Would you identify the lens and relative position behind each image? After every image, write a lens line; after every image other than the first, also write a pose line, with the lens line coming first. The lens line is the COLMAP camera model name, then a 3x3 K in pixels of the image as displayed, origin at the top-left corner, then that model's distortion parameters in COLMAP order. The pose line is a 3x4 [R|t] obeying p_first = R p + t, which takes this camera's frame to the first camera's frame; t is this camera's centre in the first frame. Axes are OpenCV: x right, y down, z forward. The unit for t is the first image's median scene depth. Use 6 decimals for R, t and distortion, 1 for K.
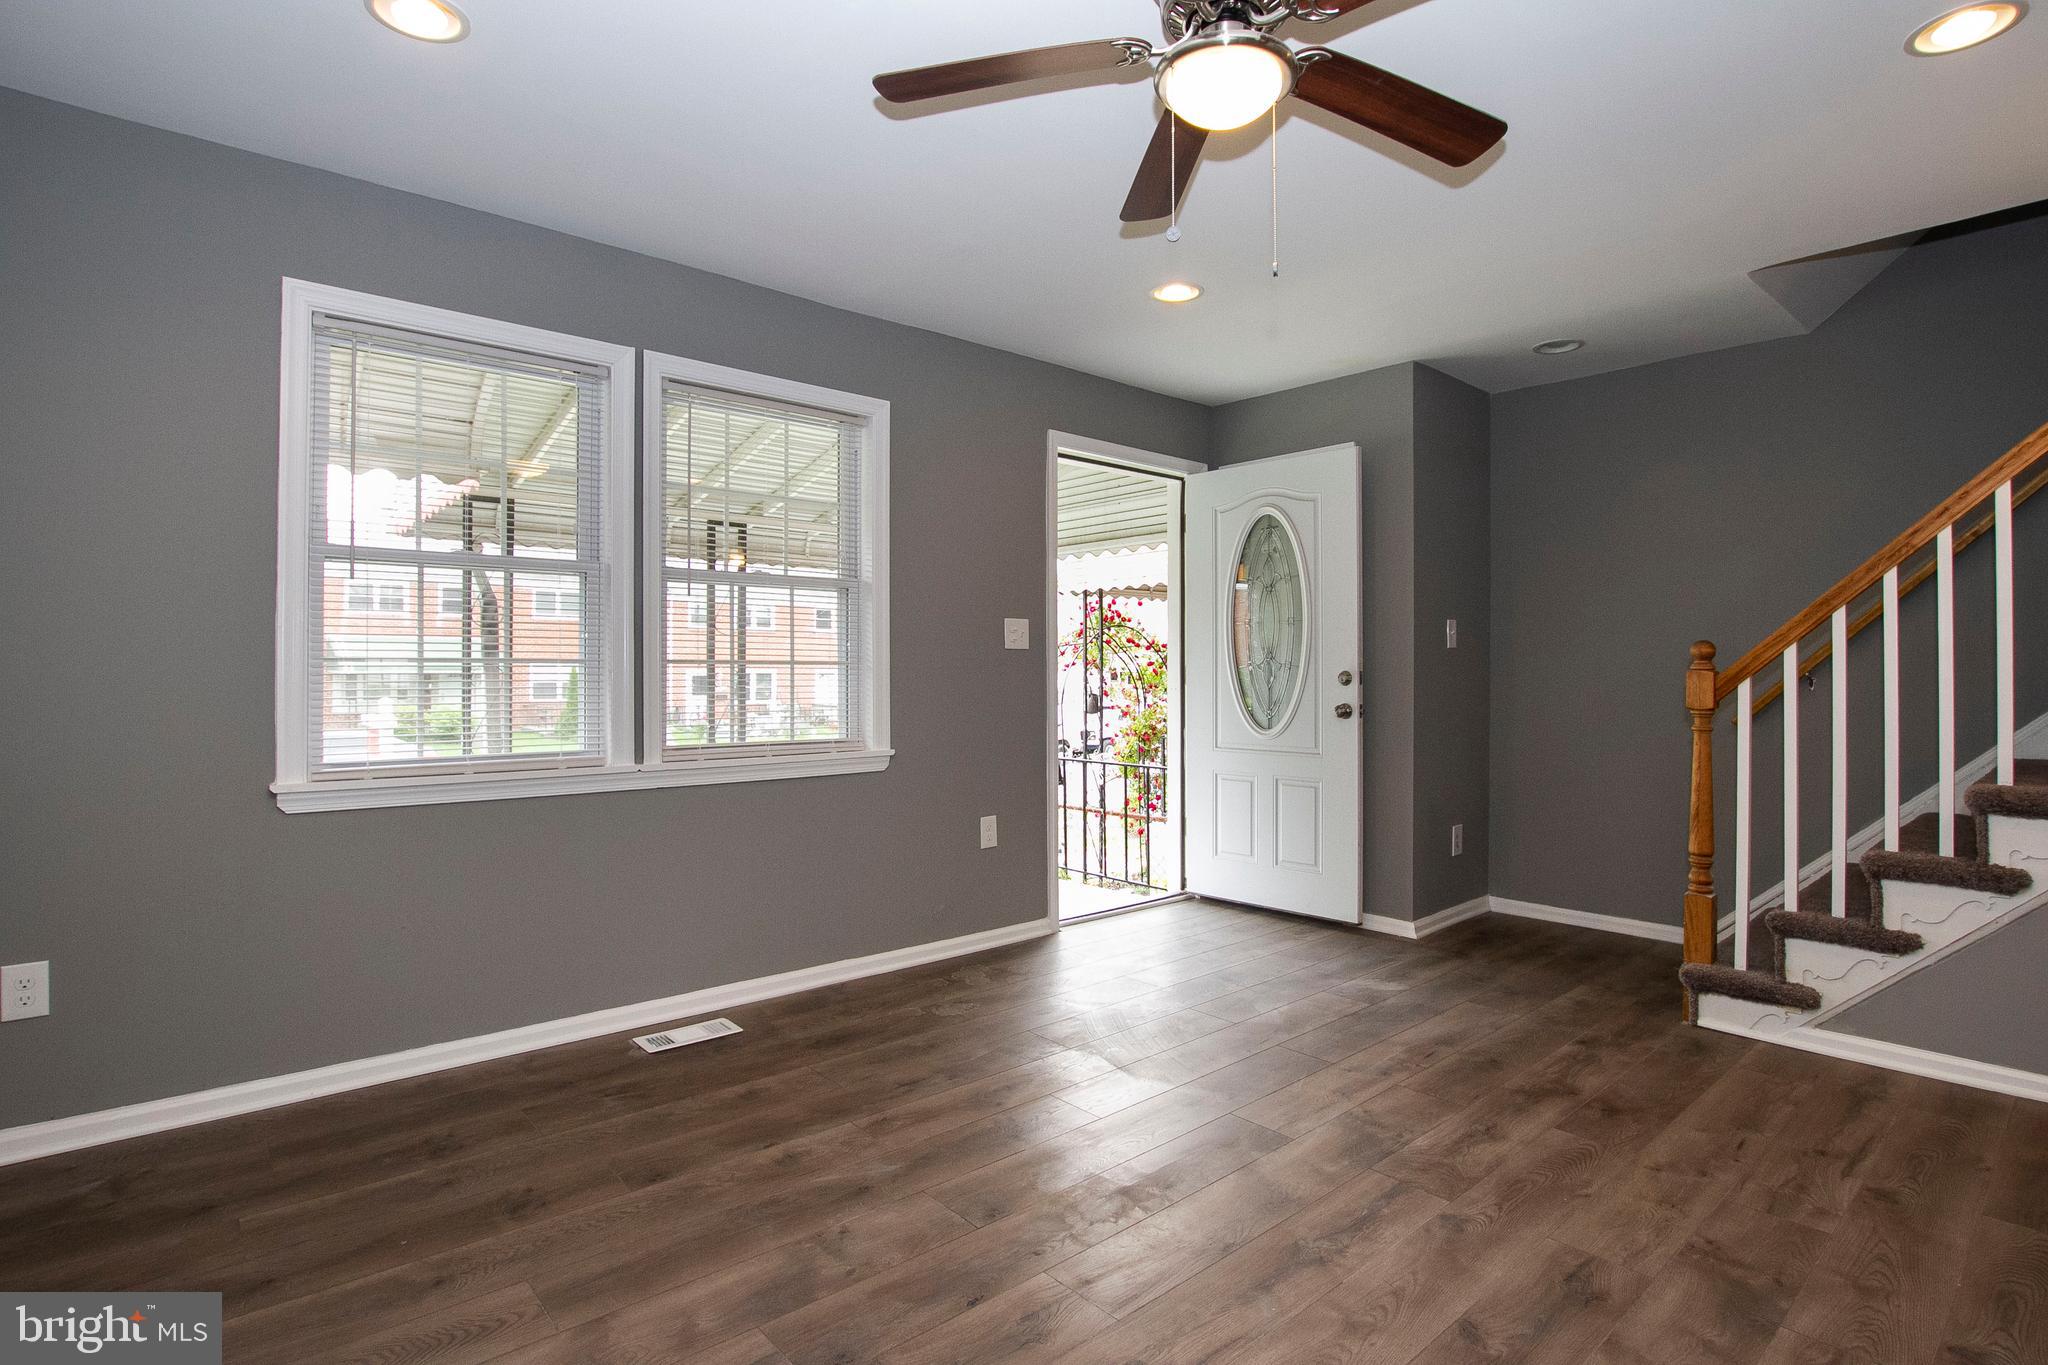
lens RADIAL K [[1028.9, 0, 1047.0], [0, 1028.9, 673.2], [0, 0, 1]] dist [-0.031113, 0.000387]
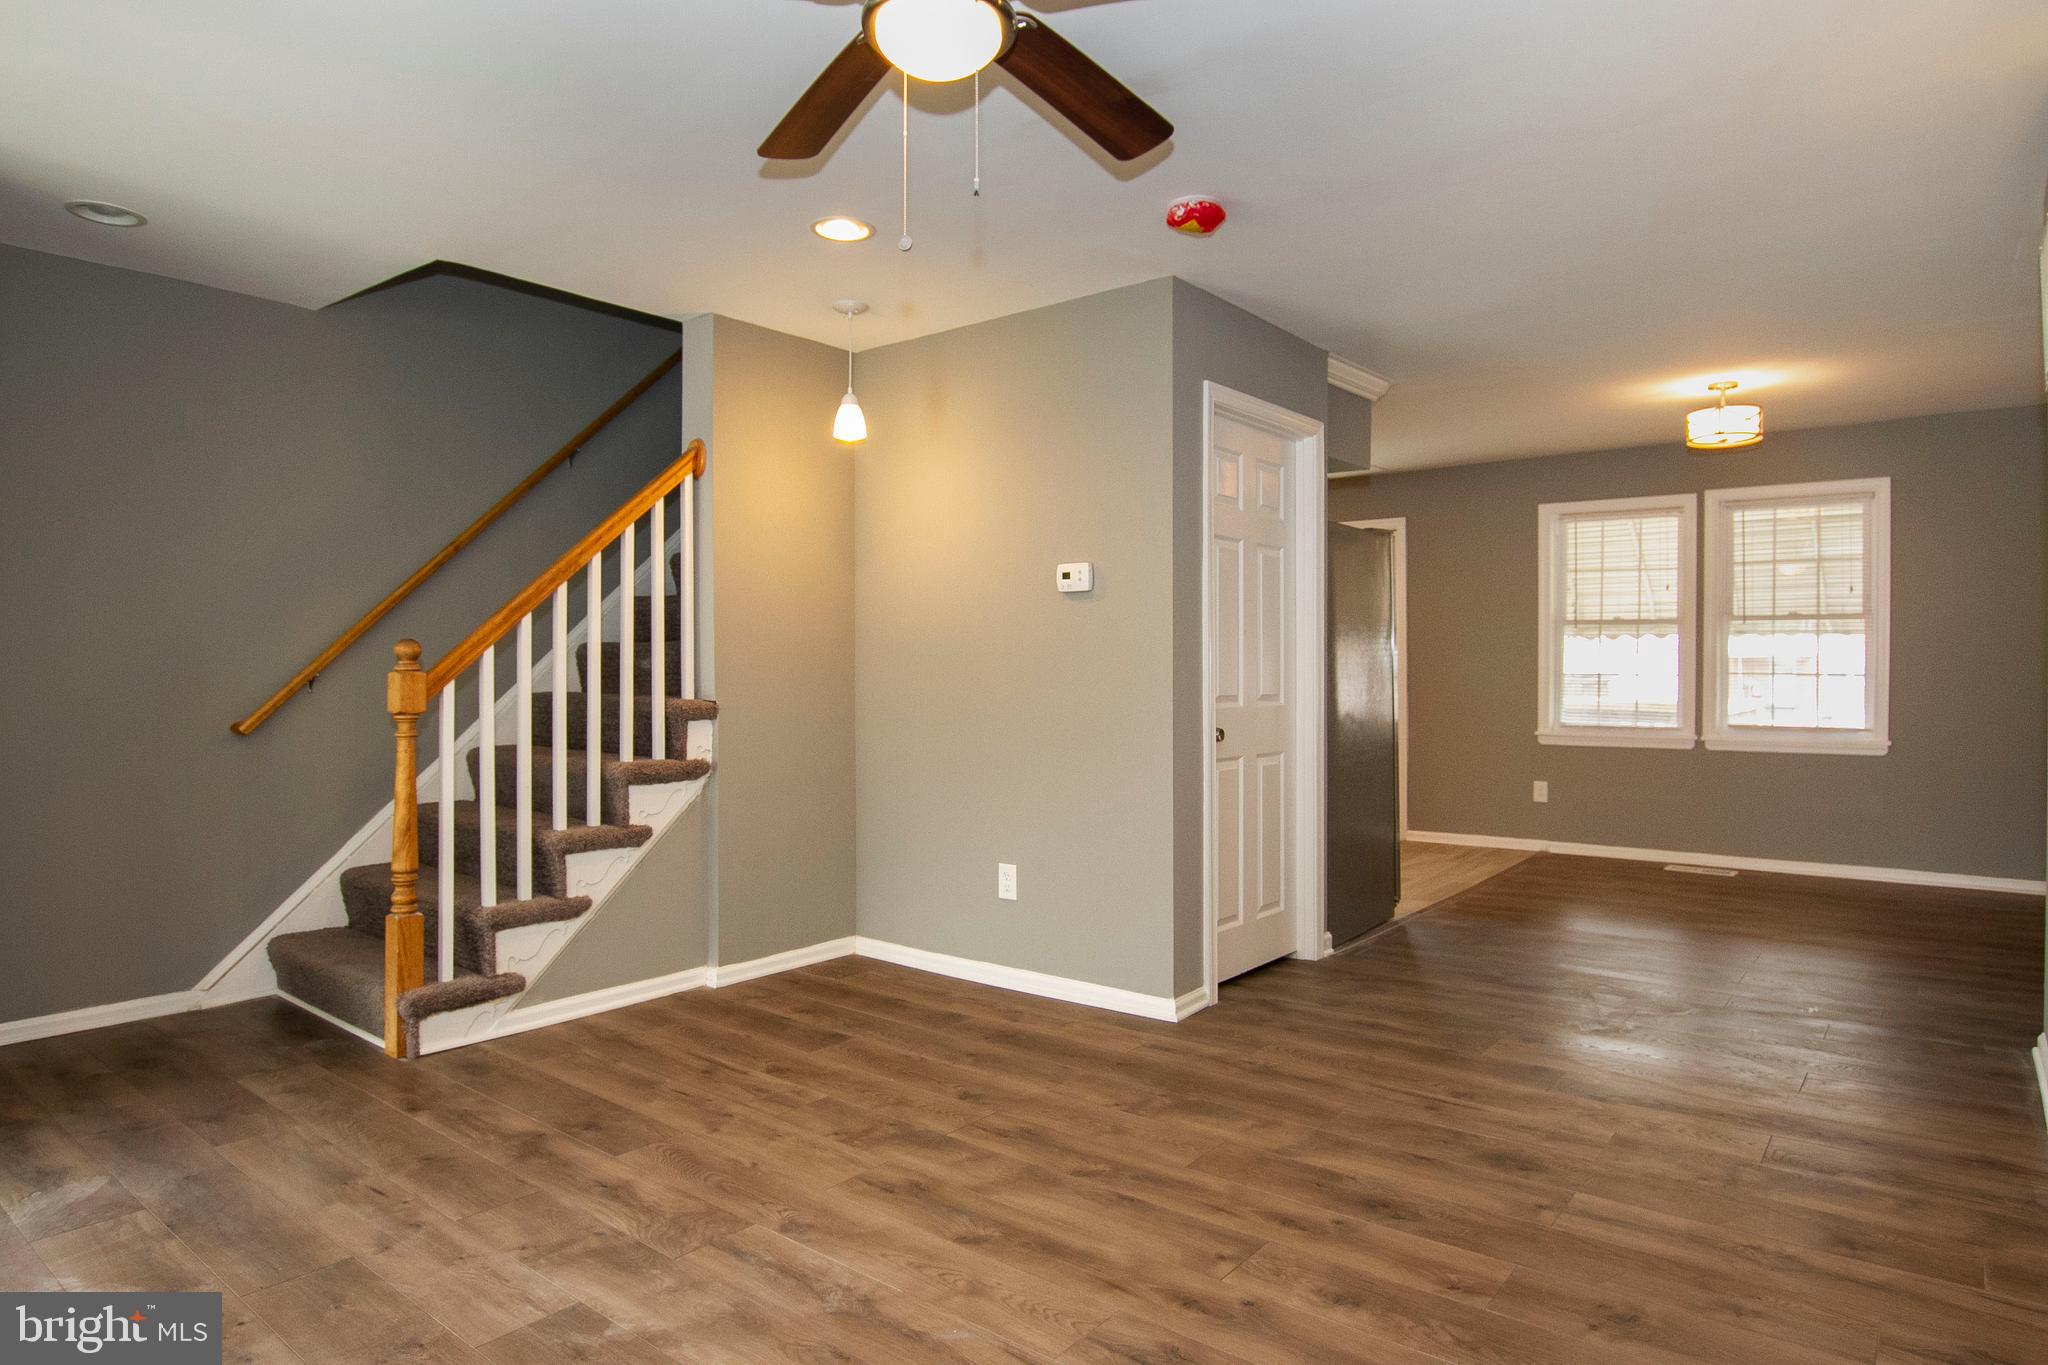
lens RADIAL K [[1177.4, 0, 1027.5], [0, 1177.4, 667.5], [0, 0, 1]] dist [-0.024937, 0.002055]
pose [[-0.169972, 0.001803, 0.985447, -0.588799], [0.003069, 0.999994, -0.001301, -0.004106], [-0.985444, 0.002803, -0.169976, 0.741337]]
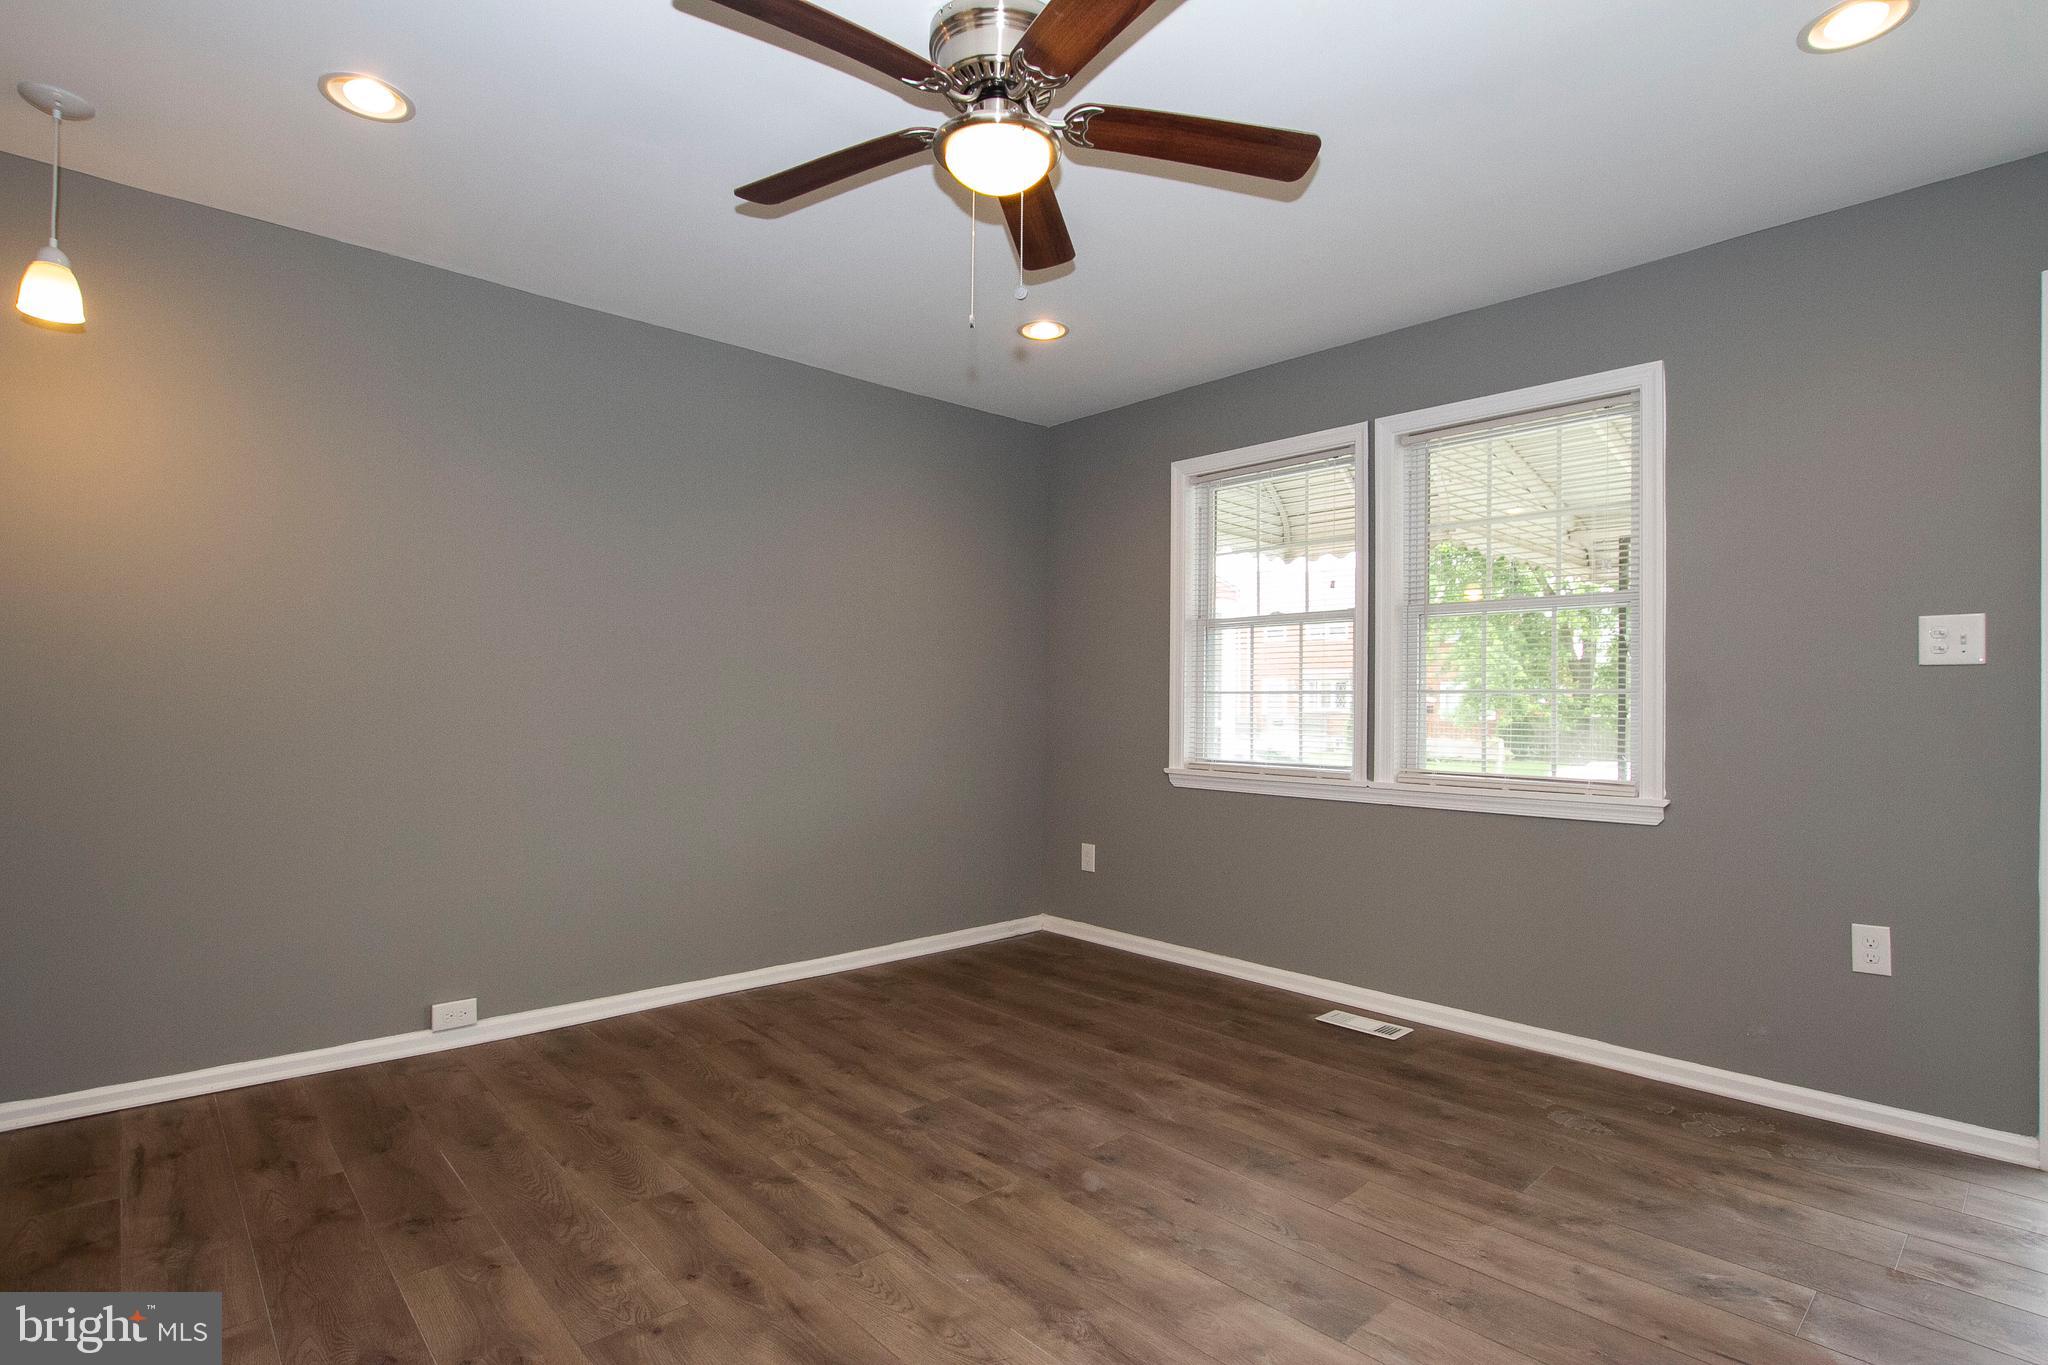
lens RADIAL K [[1000.3, 0, 996.4], [0, 1000.3, 707.2], [0, 0, 1]] dist [-0.028393, 0.000298]
pose [[-0.003924, 0.000298, -0.999992, 0.843666], [-0.011832, 0.999930, 0.000345, 0.011967], [0.999922, 0.011833, -0.003920, 0.680378]]
